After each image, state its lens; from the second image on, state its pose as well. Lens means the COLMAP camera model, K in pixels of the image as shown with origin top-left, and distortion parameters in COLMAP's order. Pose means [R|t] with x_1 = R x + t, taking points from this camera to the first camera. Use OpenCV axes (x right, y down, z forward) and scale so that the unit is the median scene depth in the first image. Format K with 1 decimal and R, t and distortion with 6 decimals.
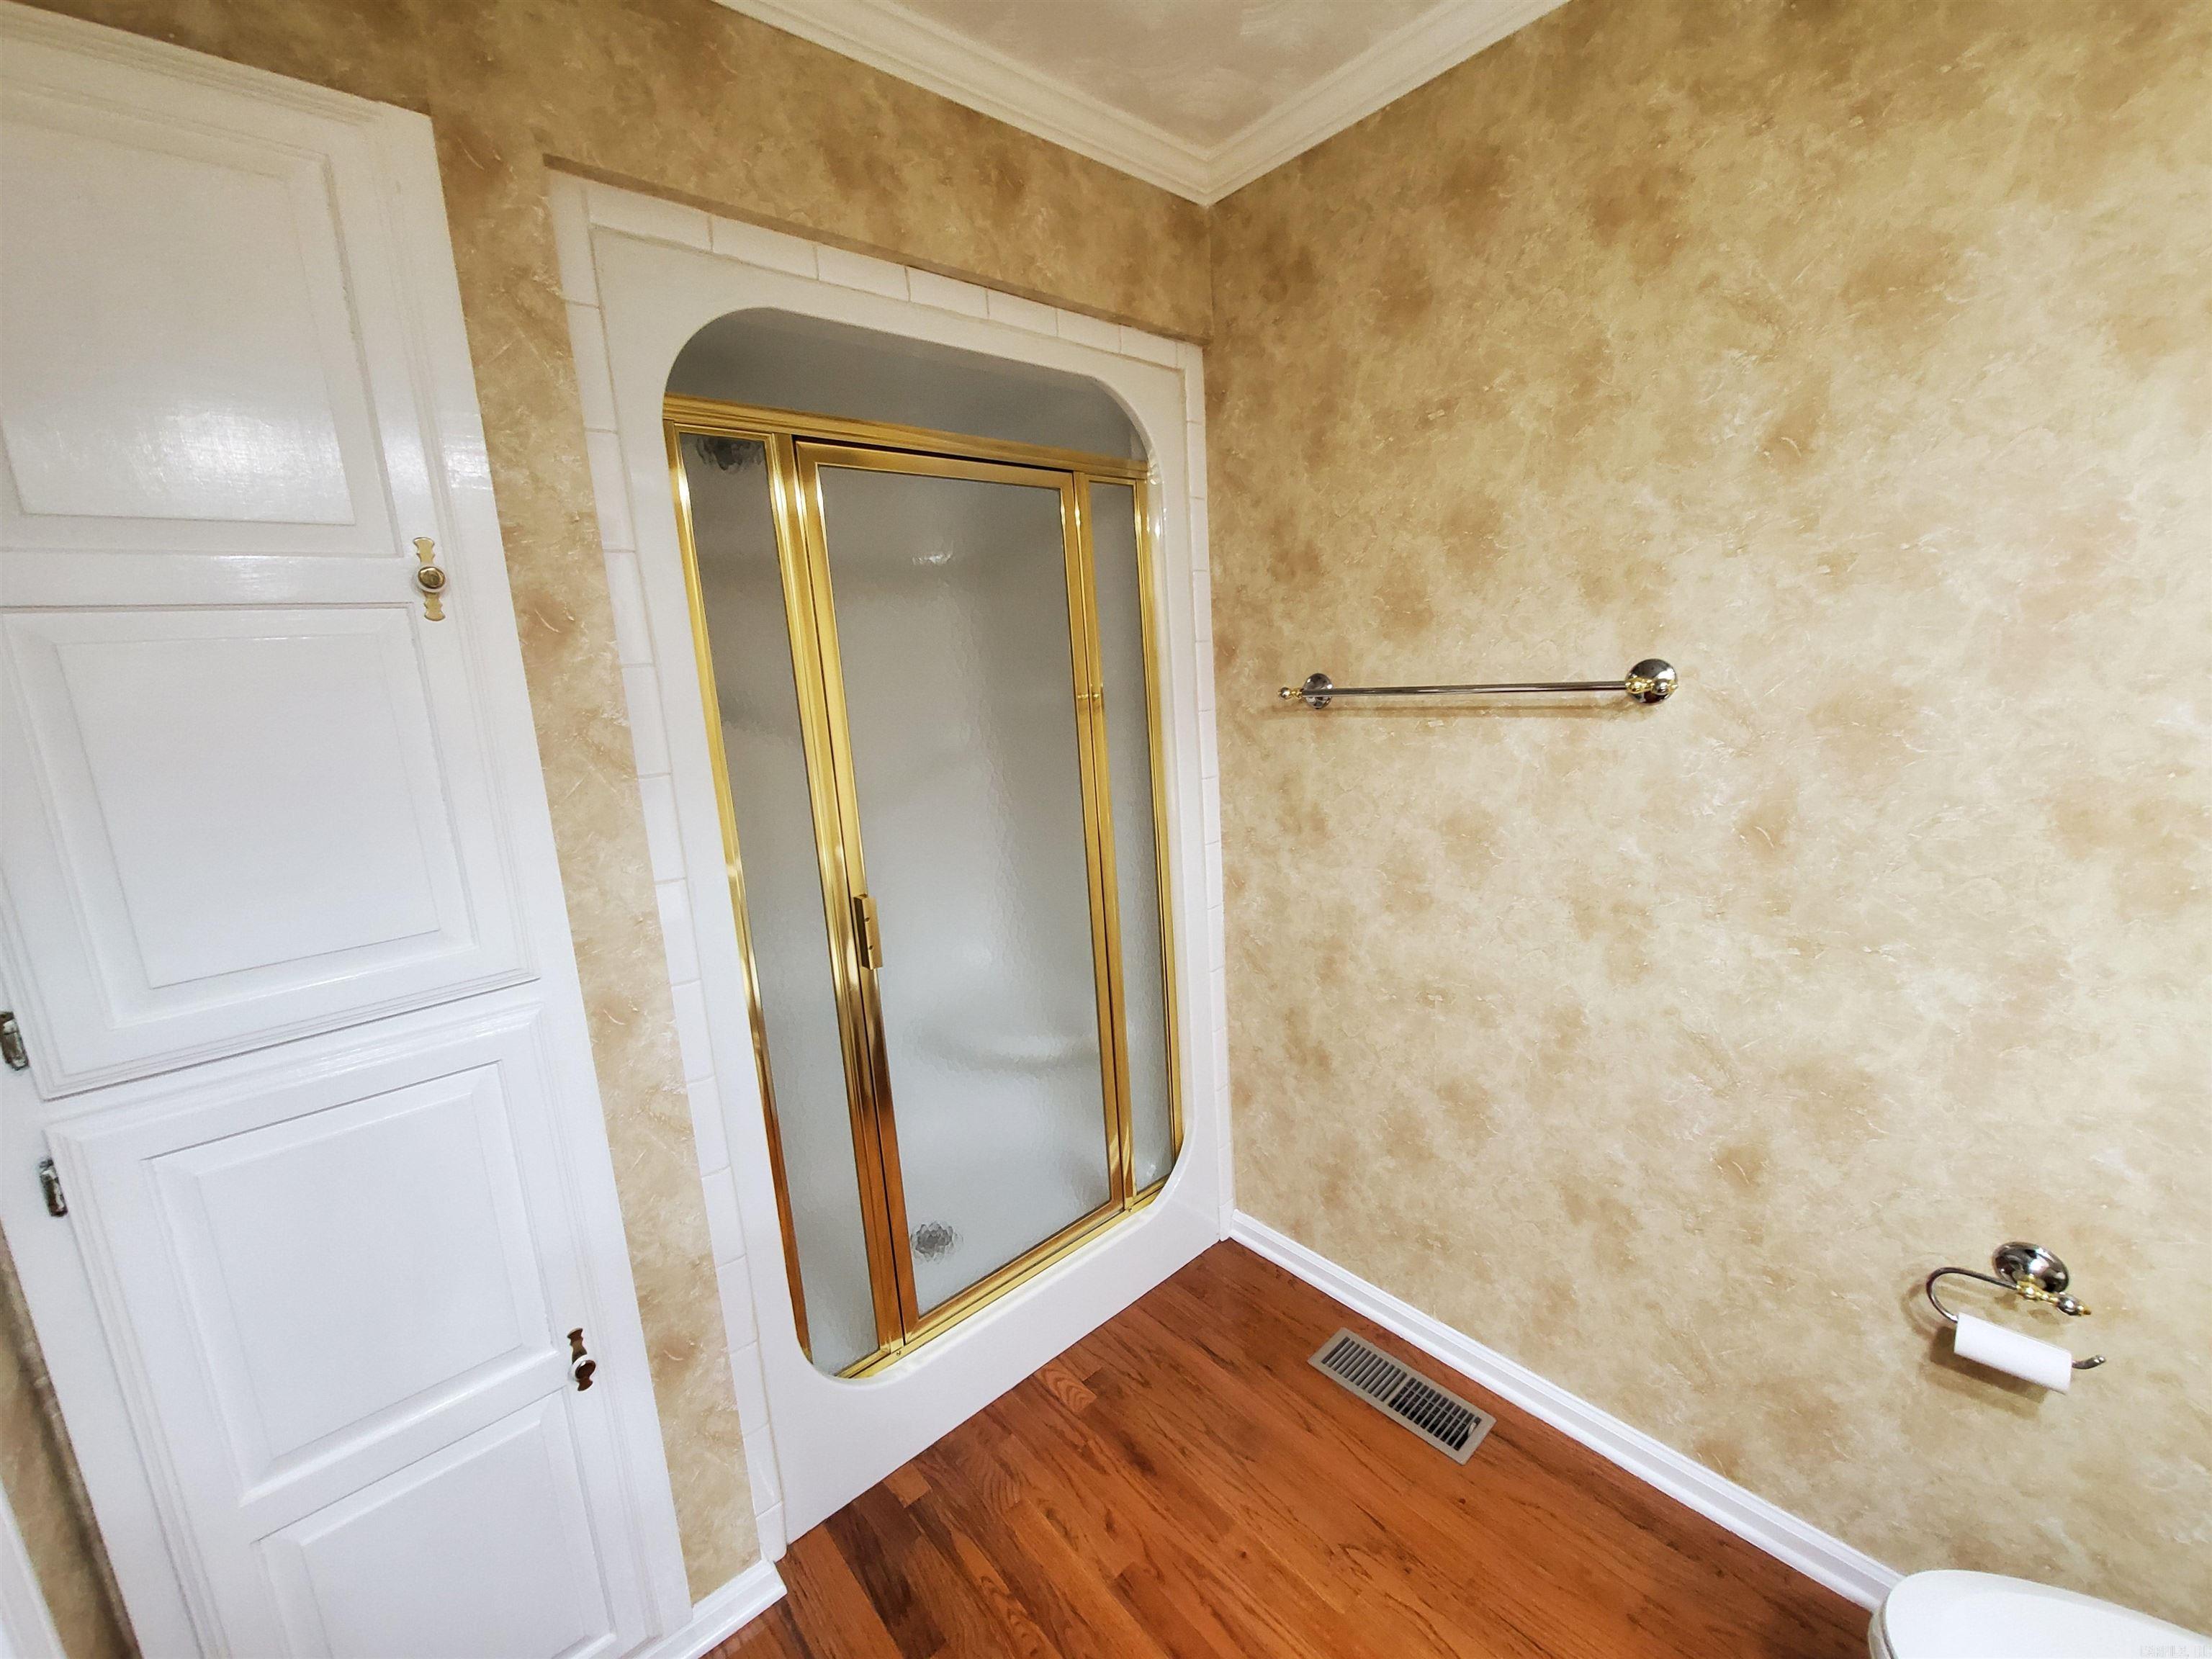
lens RADIAL K [[868.1, 0, 1111.2], [0, 868.1, 816.9], [0, 0, 1]] dist [-0.006057, 0.000115]
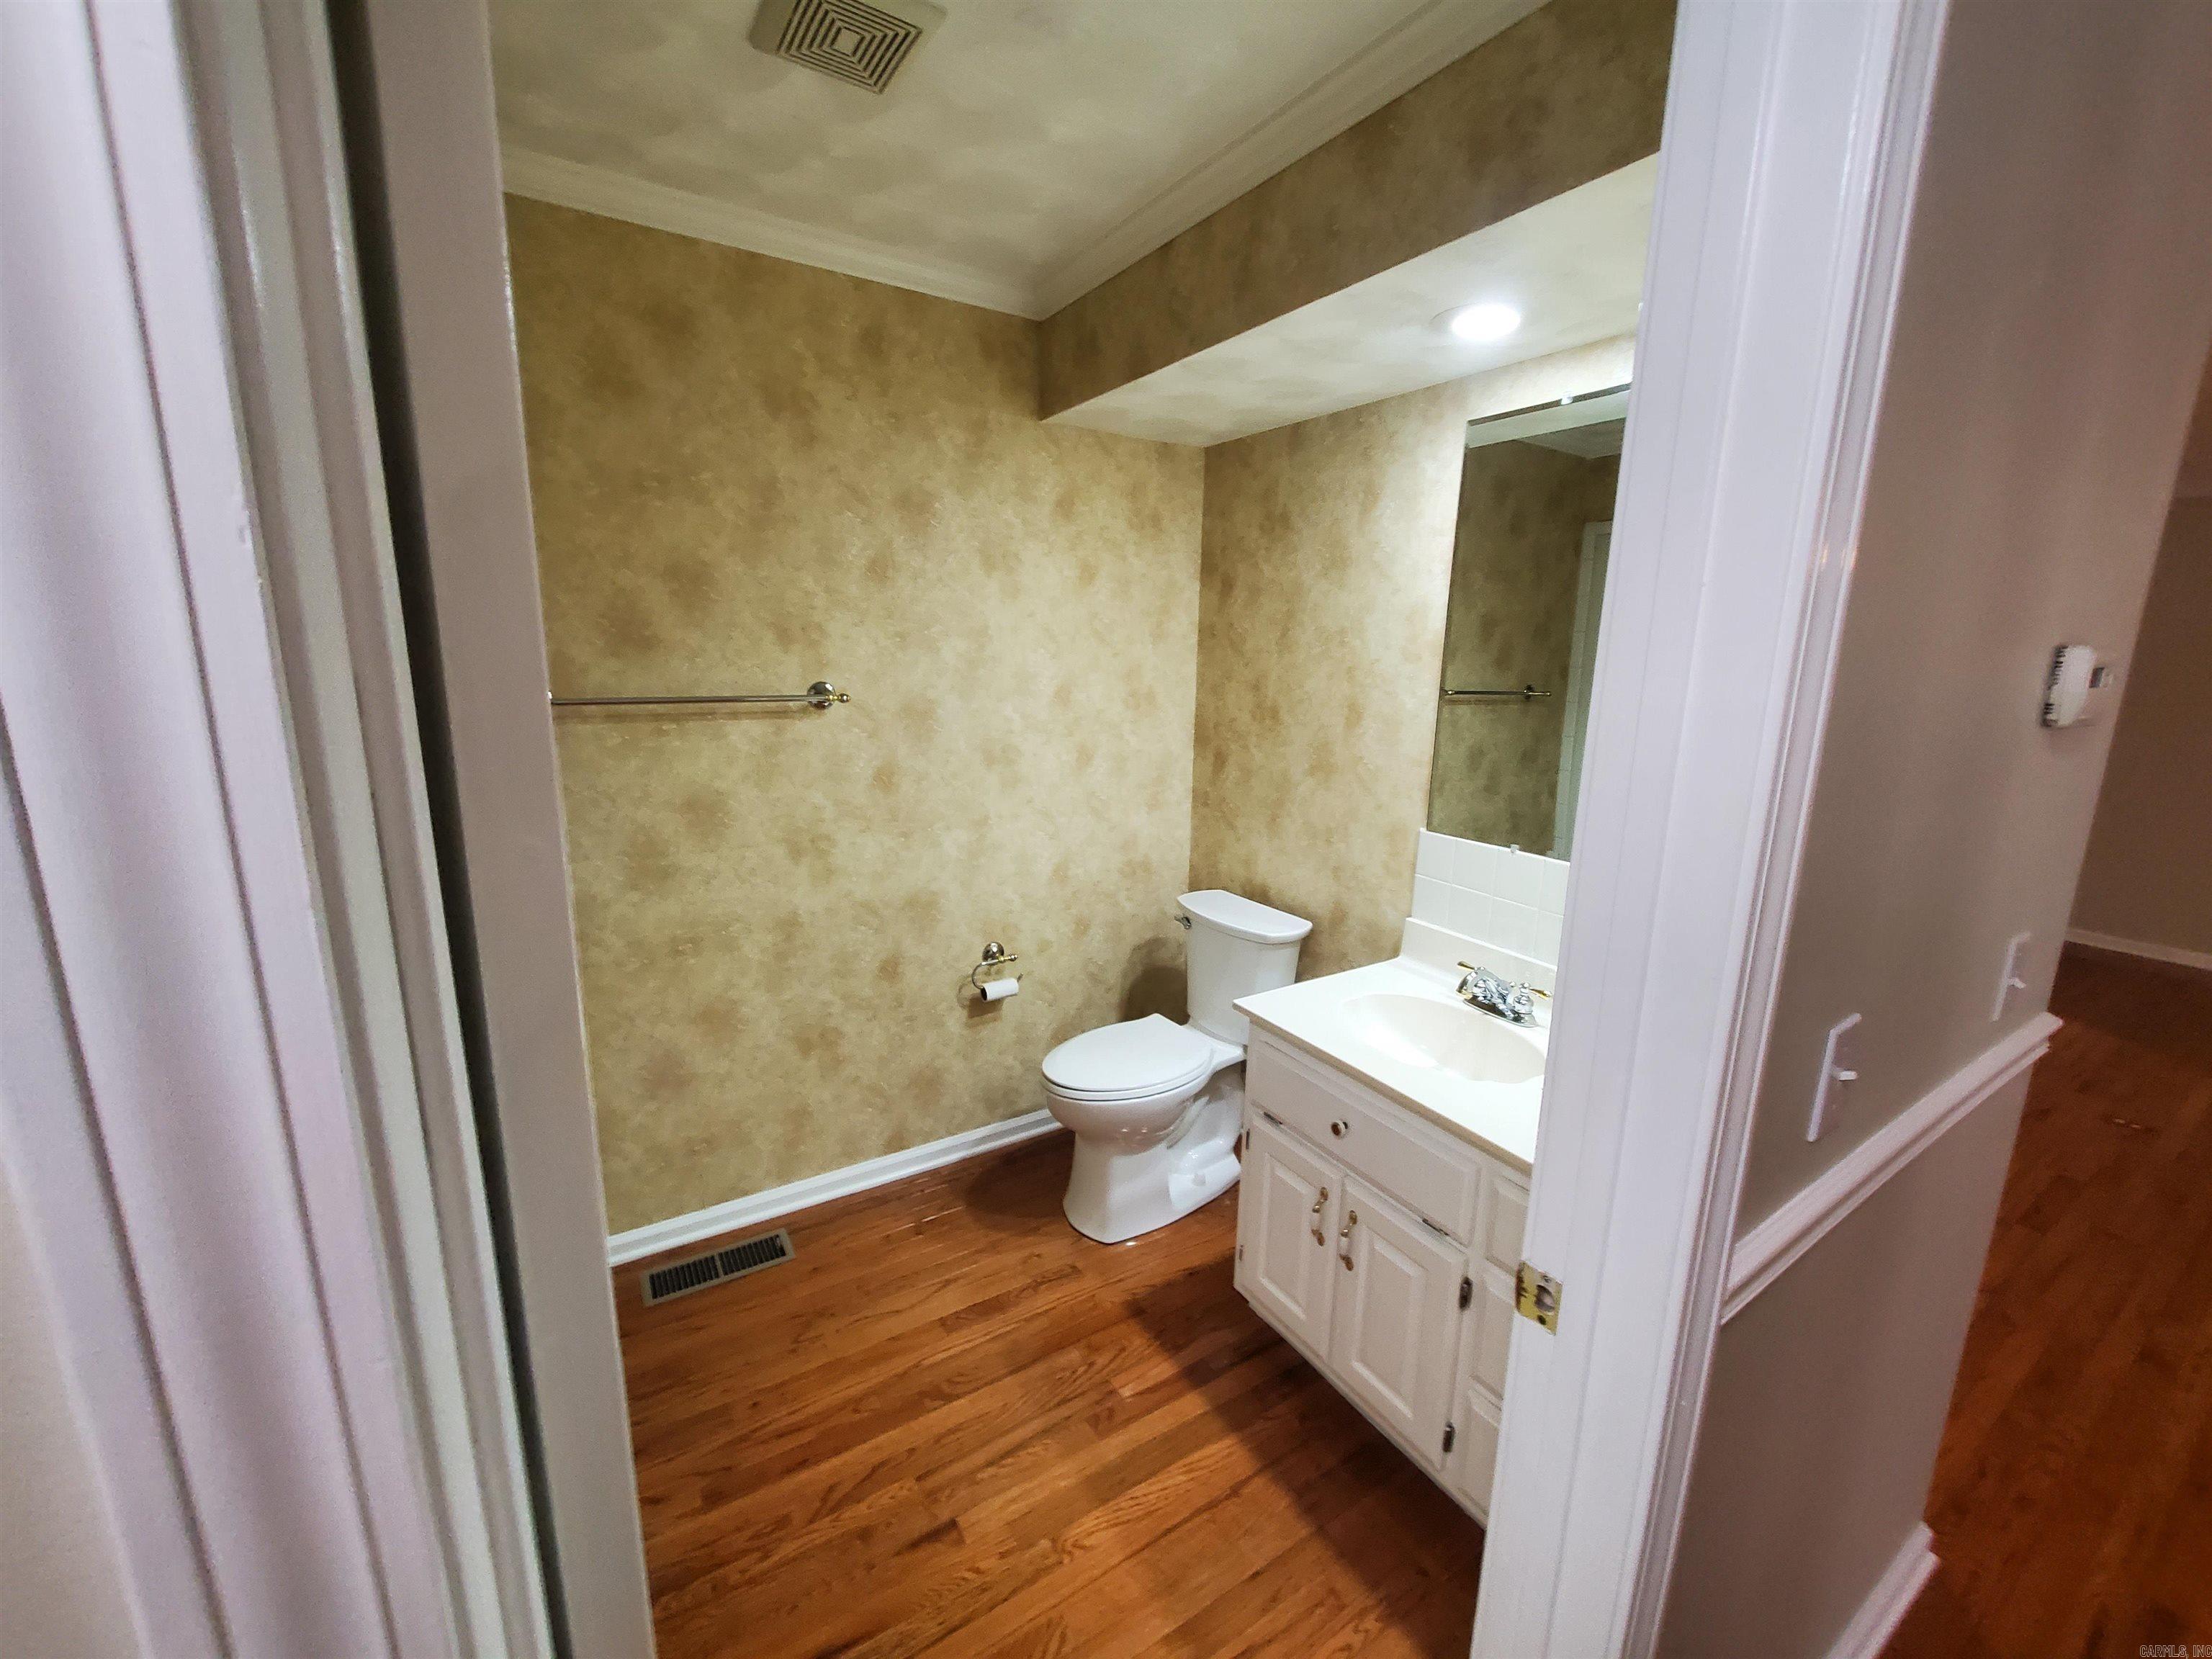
lens RADIAL K [[868.1, 0, 1111.2], [0, 868.1, 816.9], [0, 0, 1]] dist [-0.006057, 0.000115]
pose [[0.163345, -0.122218, 0.978970, -0.865084], [0.145797, 0.984392, 0.098568, -0.010737], [-0.975737, 0.126630, 0.178614, 0.186355]]
